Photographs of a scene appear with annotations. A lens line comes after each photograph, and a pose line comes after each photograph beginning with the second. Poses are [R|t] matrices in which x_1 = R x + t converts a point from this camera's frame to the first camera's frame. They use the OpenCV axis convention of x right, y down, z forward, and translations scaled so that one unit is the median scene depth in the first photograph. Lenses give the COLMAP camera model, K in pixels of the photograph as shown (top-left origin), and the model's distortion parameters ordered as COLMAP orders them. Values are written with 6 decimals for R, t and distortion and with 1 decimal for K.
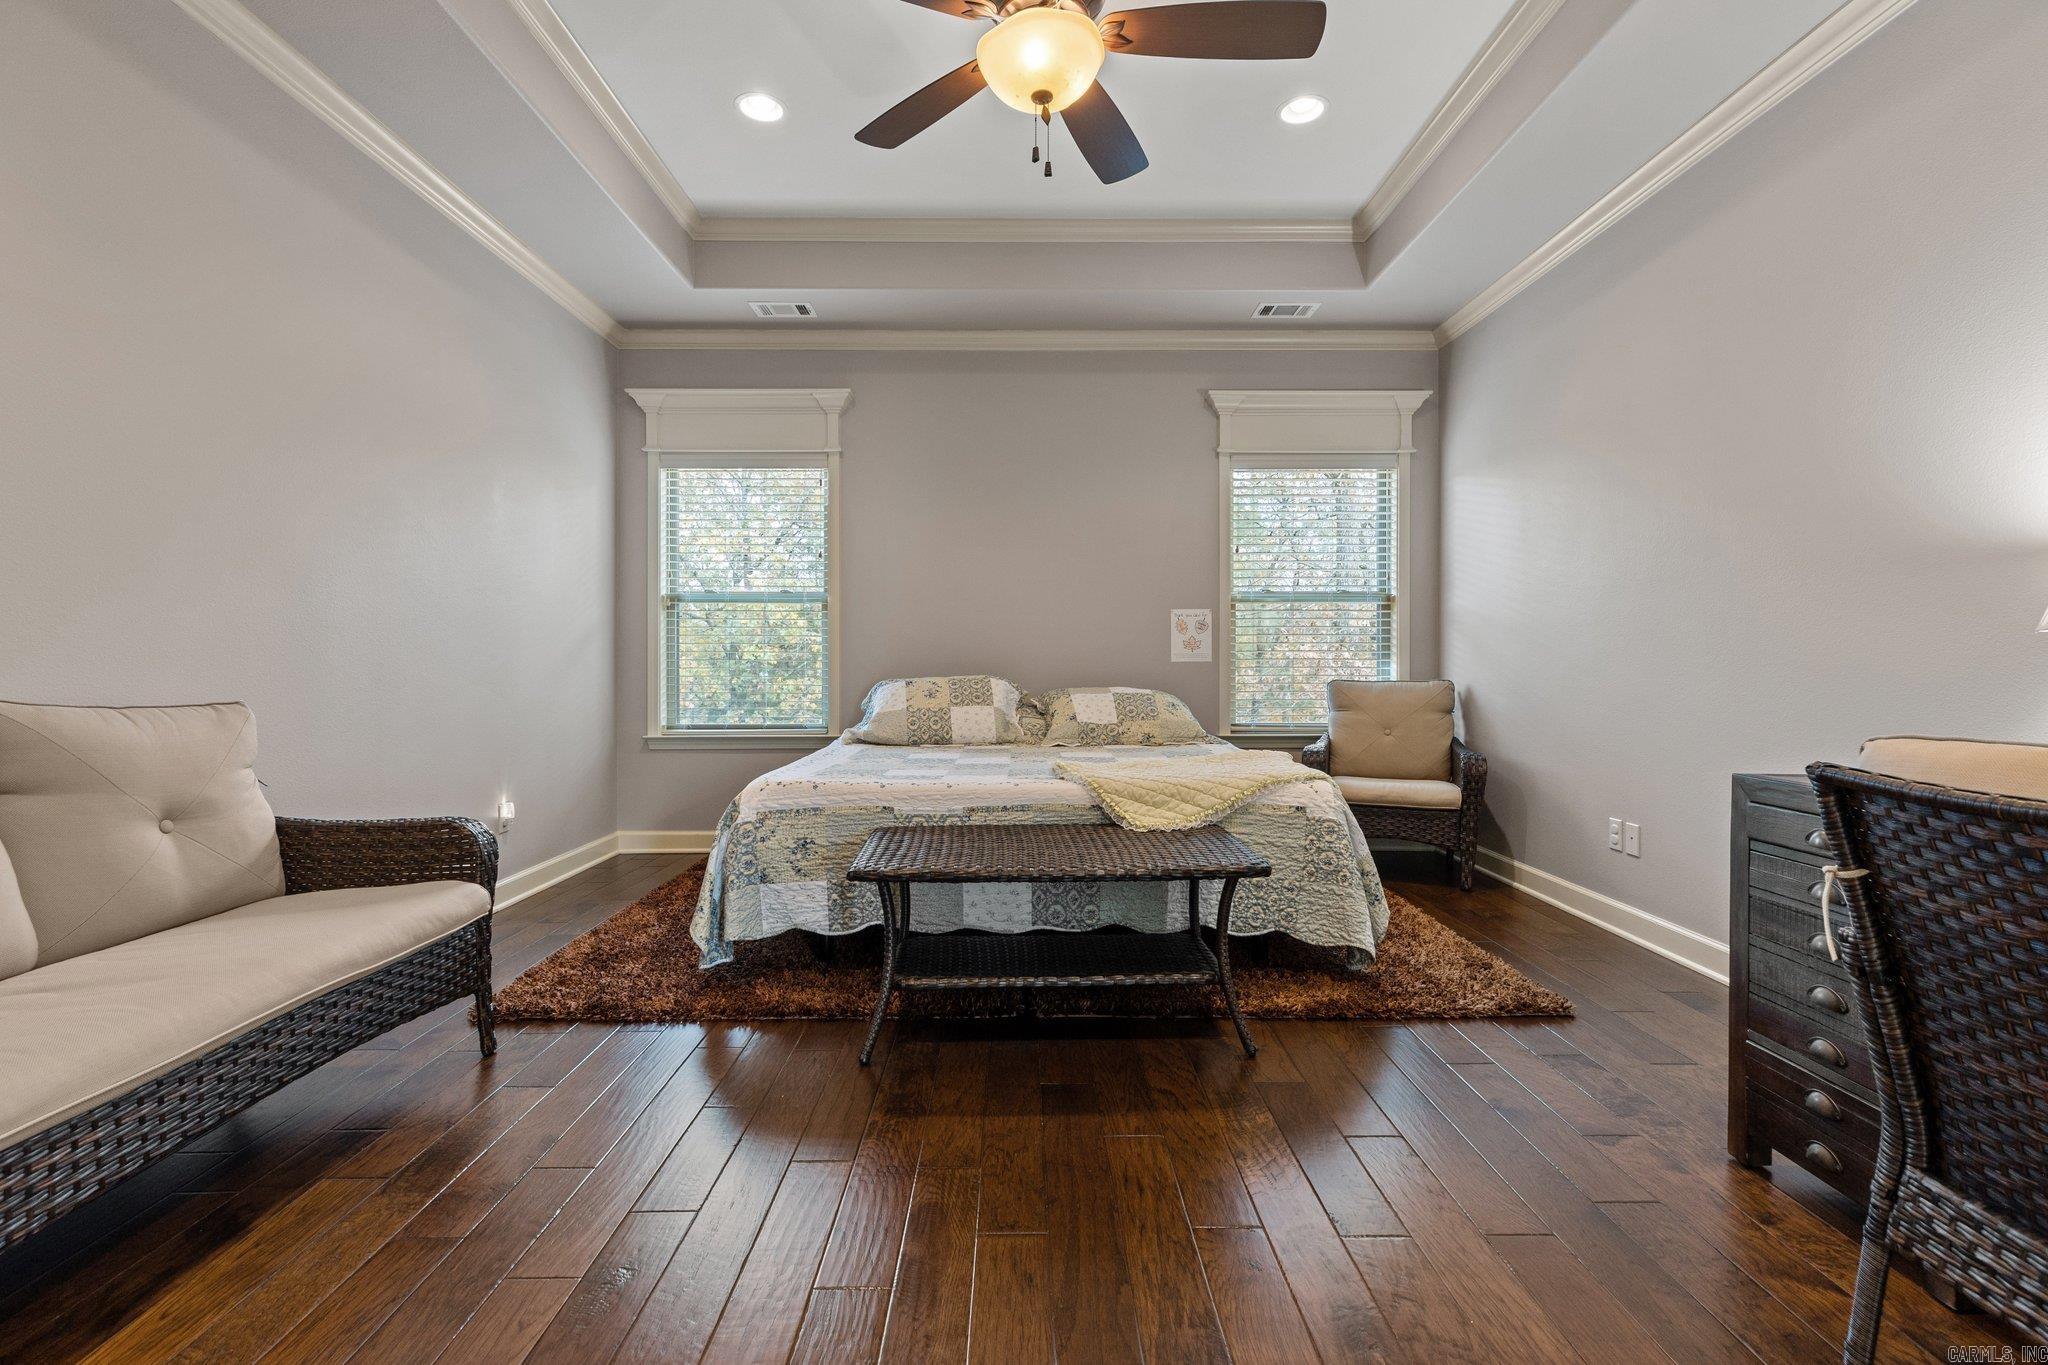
lens RADIAL K [[927.2, 0, 1022.6], [0, 927.2, 674.3], [0, 0, 1]] dist [0.005408, -0.000564]
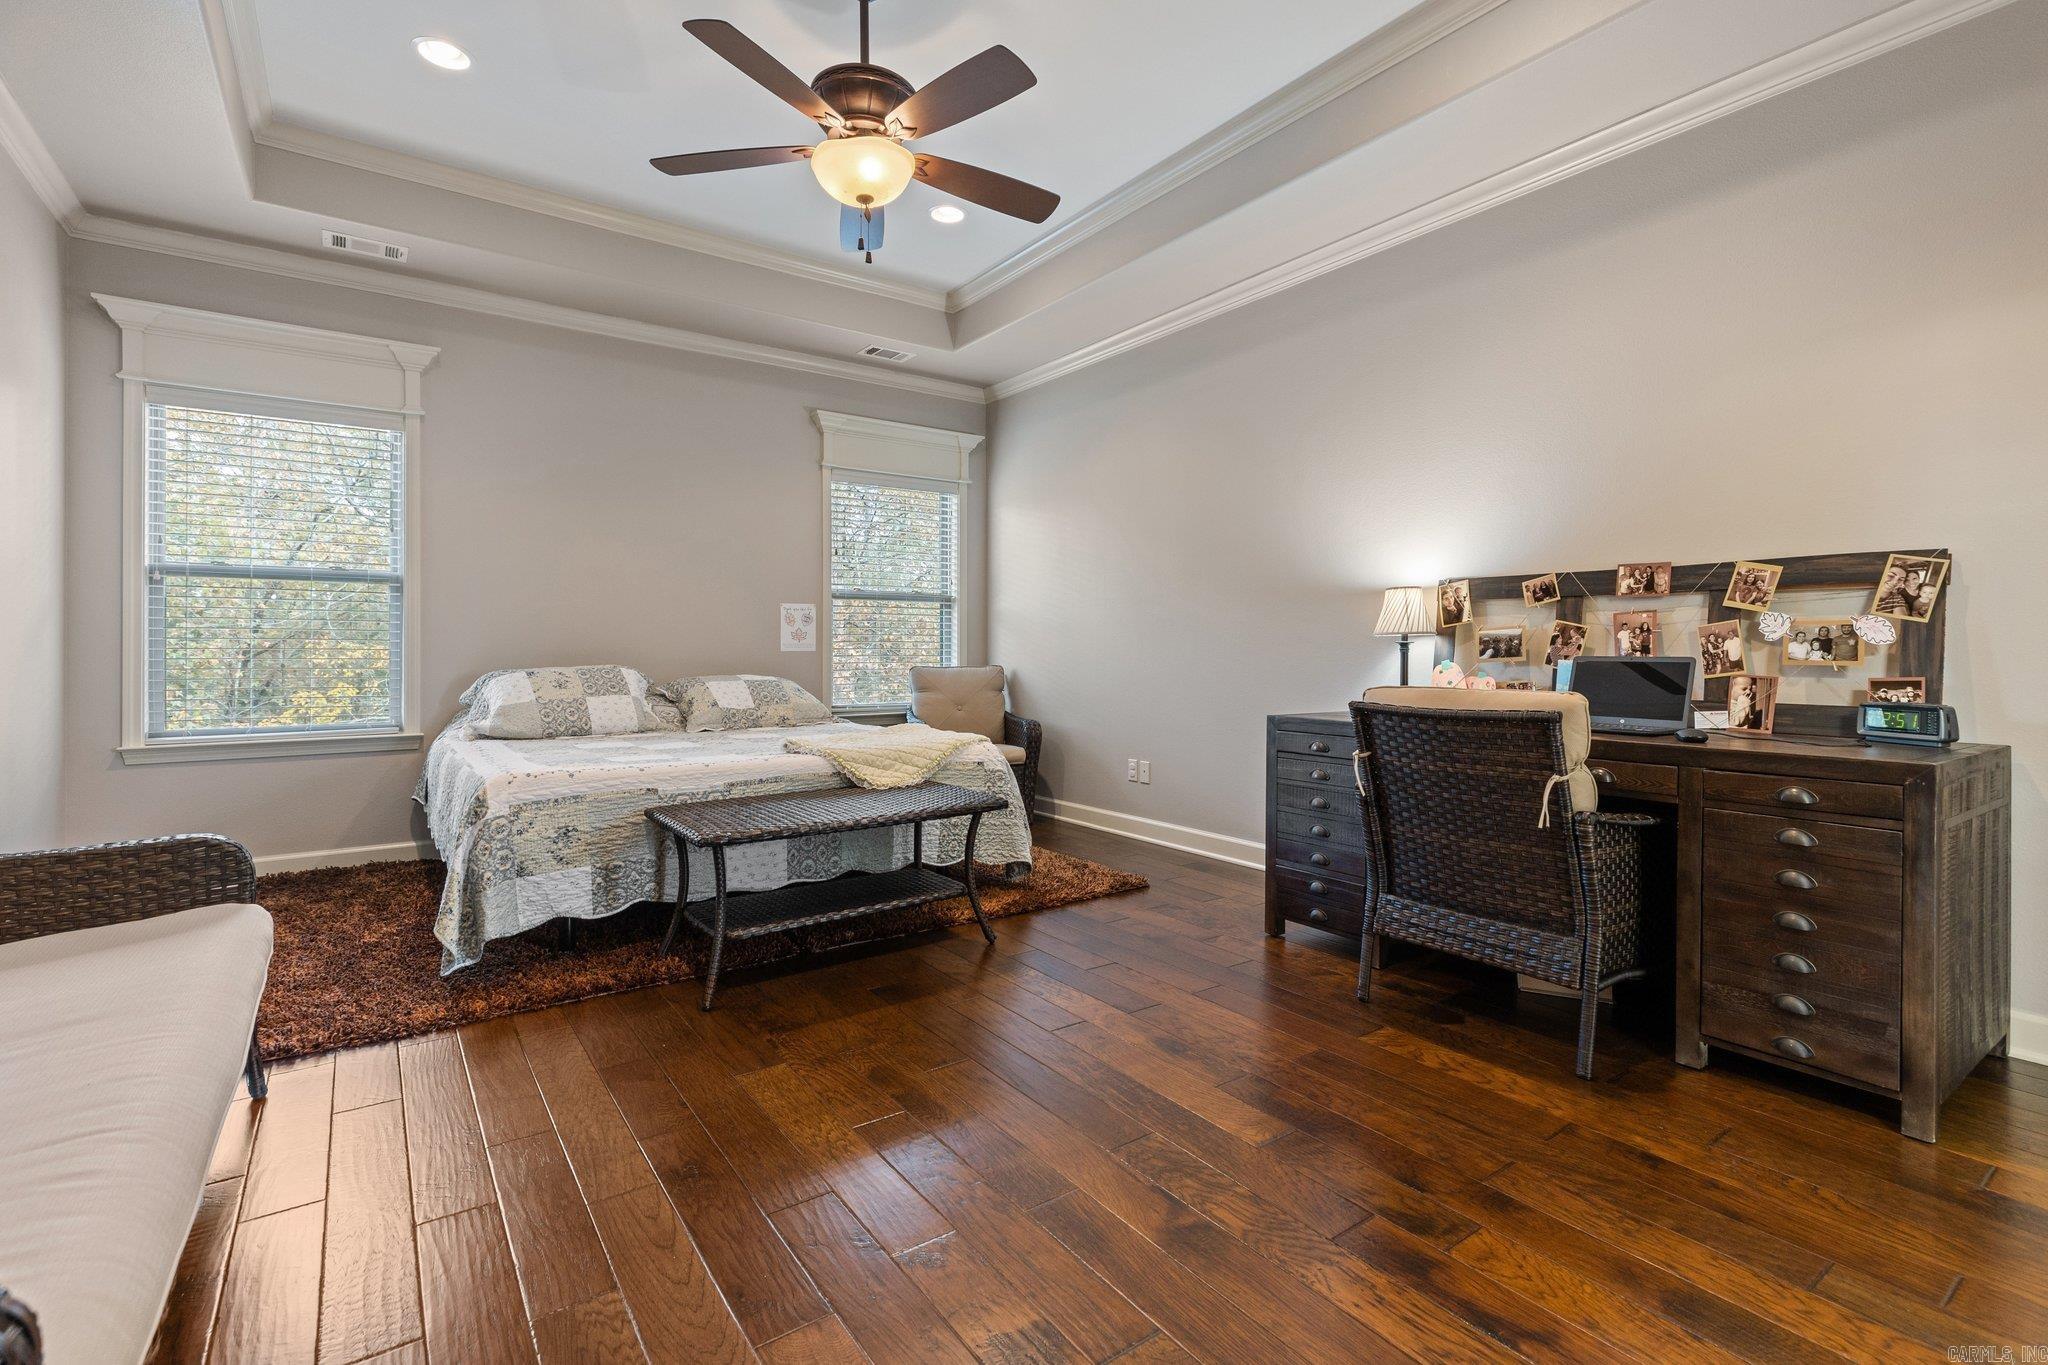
lens RADIAL K [[927.2, 0, 1029.2], [0, 927.2, 667.6], [0, 0, 1]] dist [0.005408, -0.000564]
pose [[0.818231, -0.009957, 0.574803, -0.340287], [0.007541, 0.999950, 0.006587, 0.001195], [-0.574840, -0.001055, 0.818265, -0.096376]]
